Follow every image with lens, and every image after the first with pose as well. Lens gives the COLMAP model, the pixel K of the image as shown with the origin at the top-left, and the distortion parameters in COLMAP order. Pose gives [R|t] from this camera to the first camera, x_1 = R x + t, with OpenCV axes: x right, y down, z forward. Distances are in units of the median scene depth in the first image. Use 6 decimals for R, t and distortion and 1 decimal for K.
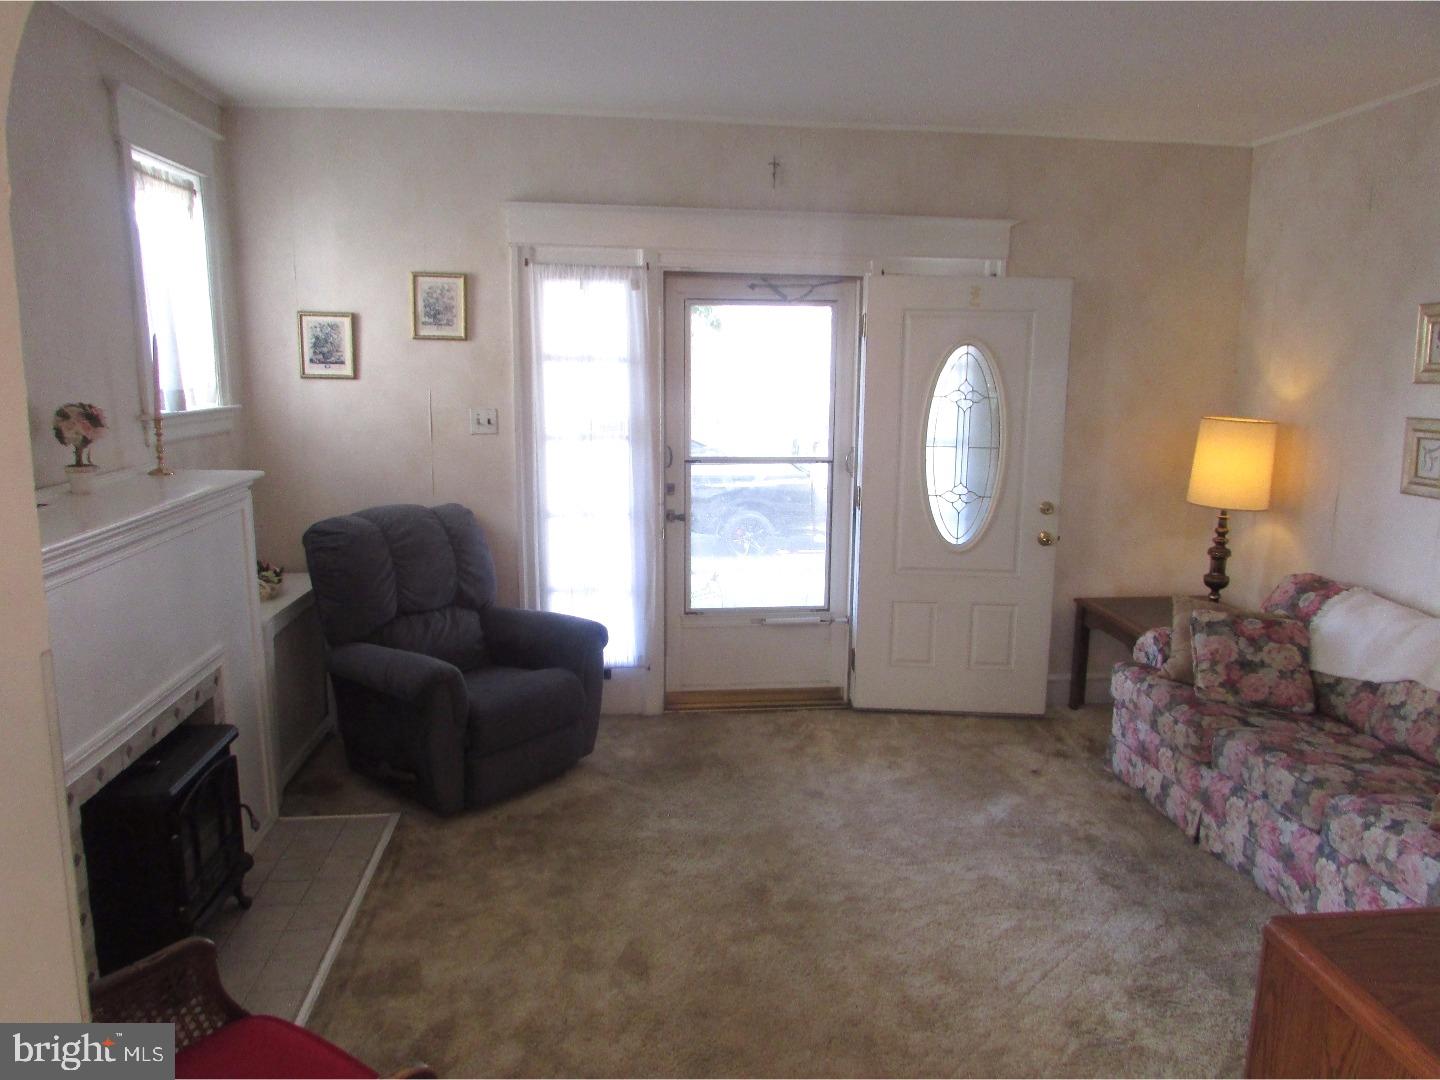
lens RADIAL K [[1022.8, 0, 713.3], [0, 1022.8, 545.6], [0, 0, 1]] dist [-0.034645, 0.018852]
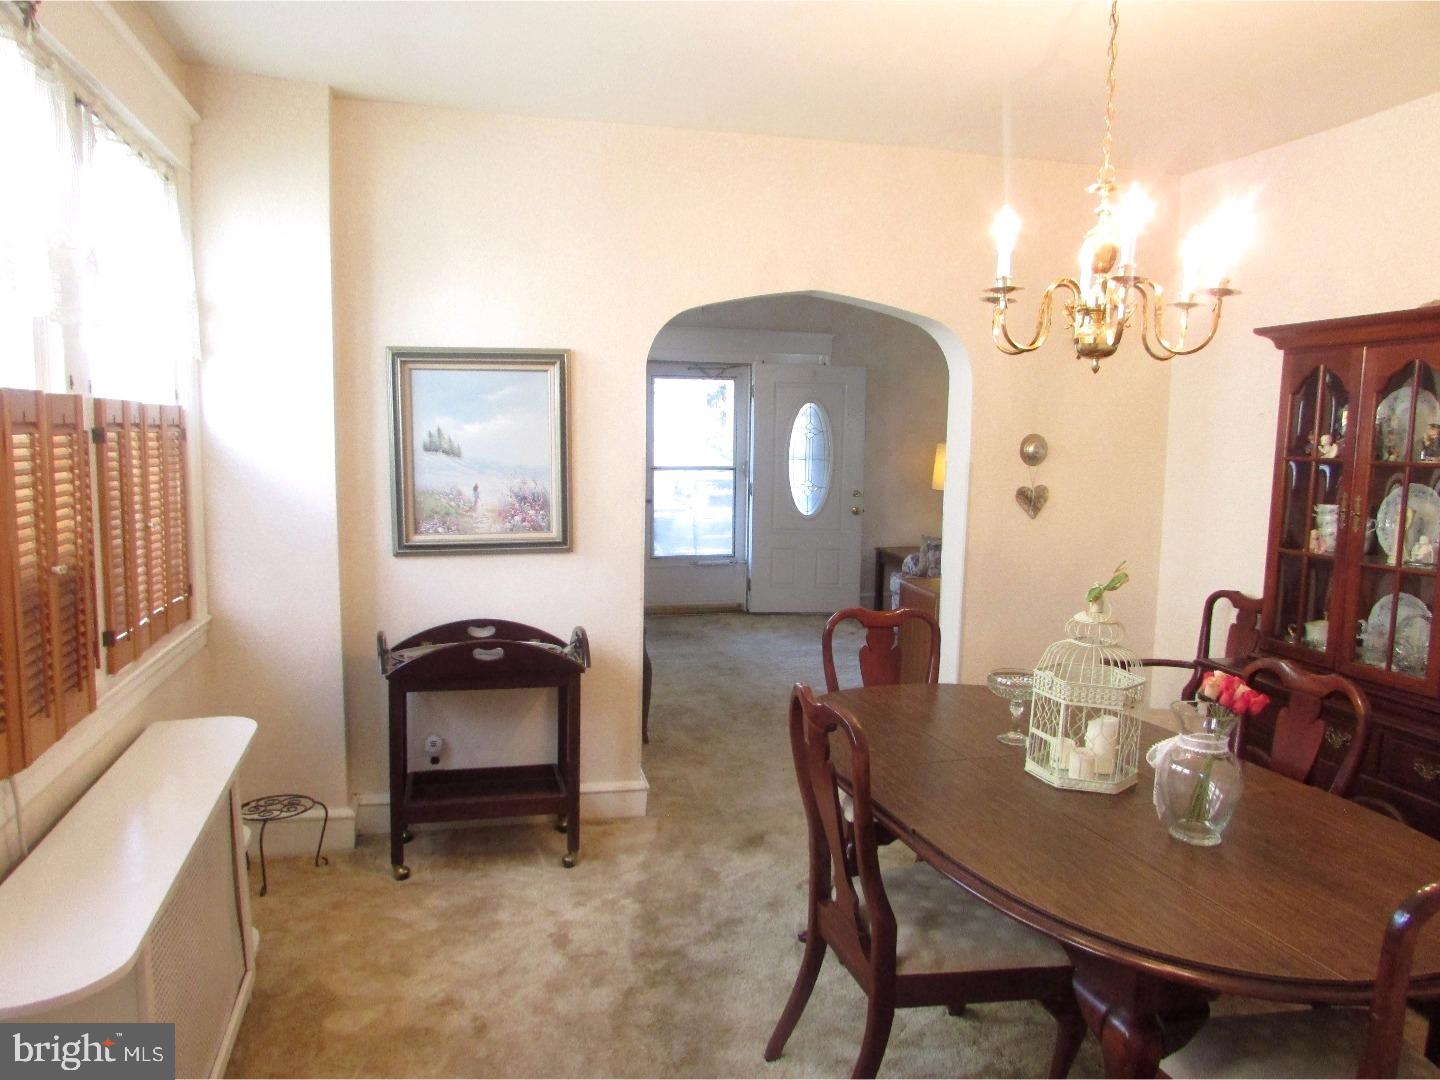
lens RADIAL K [[1022.8, 0, 713.3], [0, 1022.8, 545.6], [0, 0, 1]] dist [-0.034645, 0.018852]
pose [[0.990445, -0.010000, 0.137549, -0.195282], [0.017701, 0.998336, -0.054885, 0.172776], [-0.136771, 0.056795, 0.988973, -0.851090]]
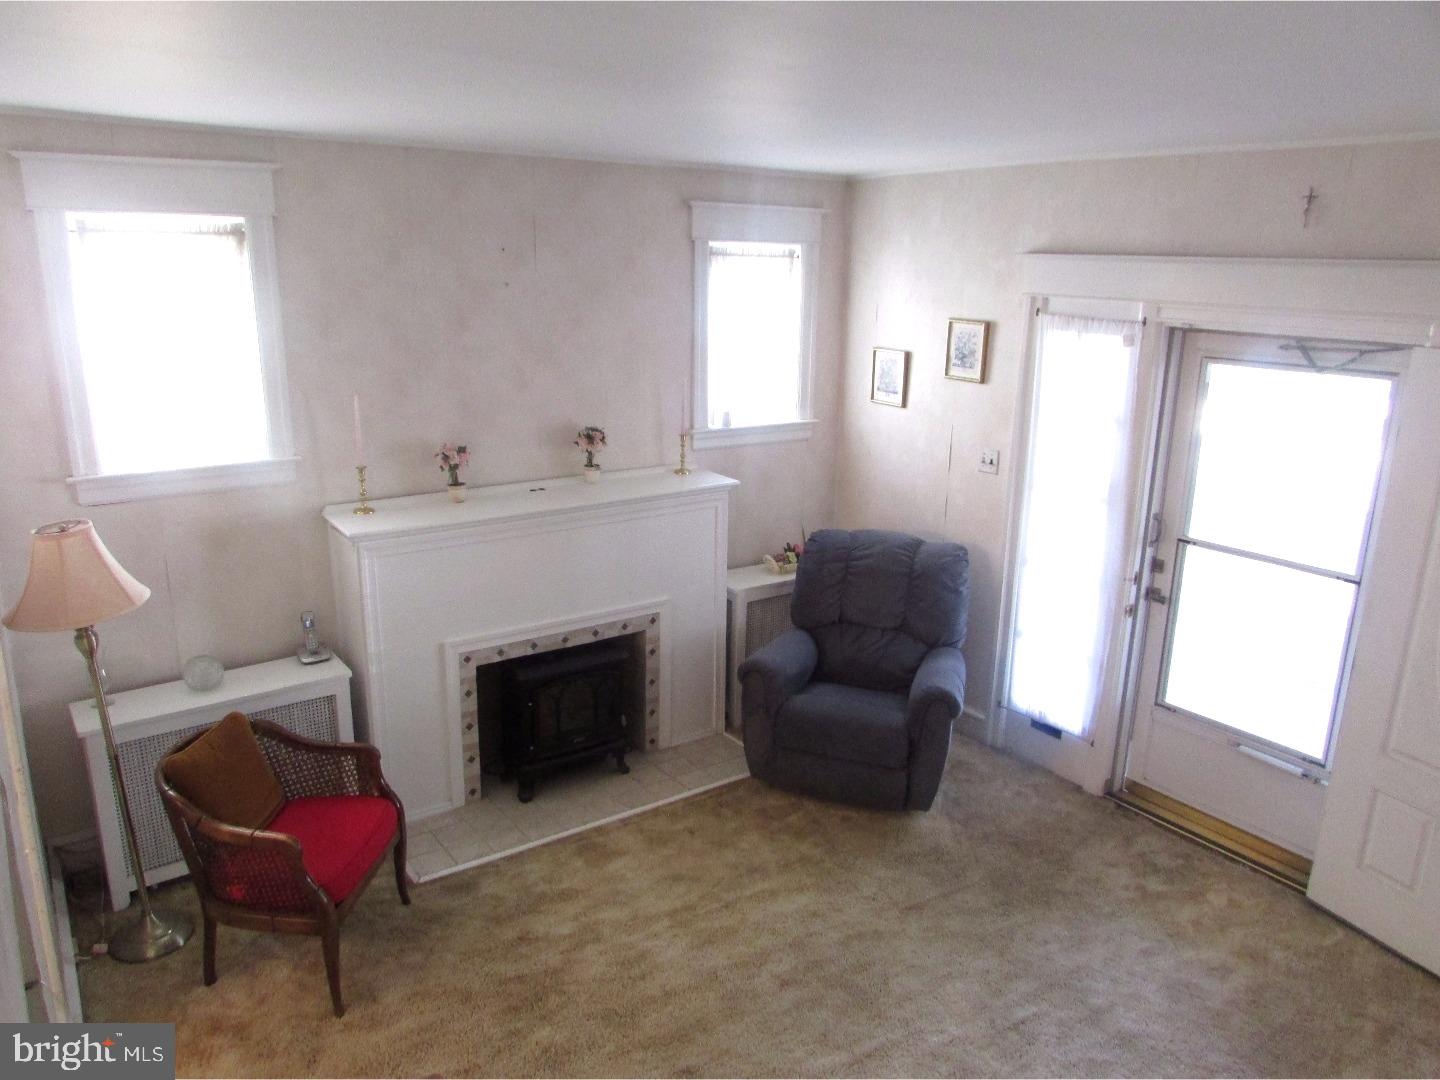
lens RADIAL K [[1022.8, 0, 713.3], [0, 1022.8, 545.6], [0, 0, 1]] dist [-0.034645, 0.018852]
pose [[0.493096, 0.228965, -0.839304, 0.612666], [-0.169262, 0.971559, 0.165602, -0.185464], [0.853350, 0.060404, 0.517827, 0.249299]]
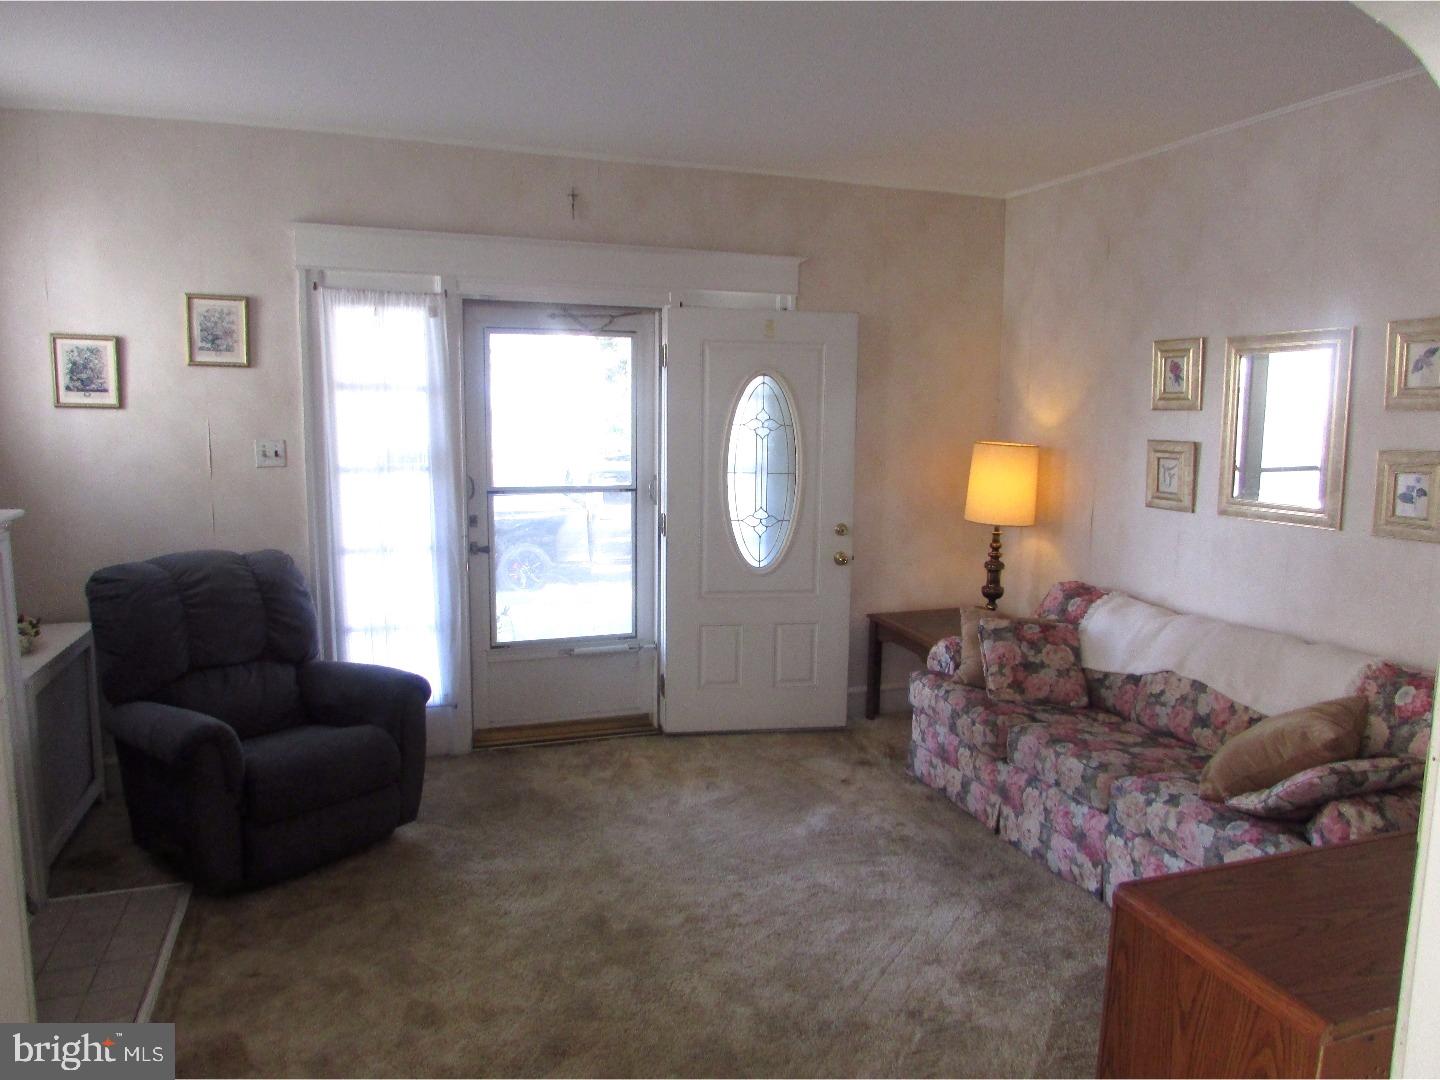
lens RADIAL K [[1022.8, 0, 713.3], [0, 1022.8, 545.6], [0, 0, 1]] dist [-0.034645, 0.018852]
pose [[0.973975, -0.030431, 0.224604, -0.046296], [0.037399, 0.998940, -0.026835, 0.003941], [-0.223549, 0.034536, 0.974081, 0.000602]]
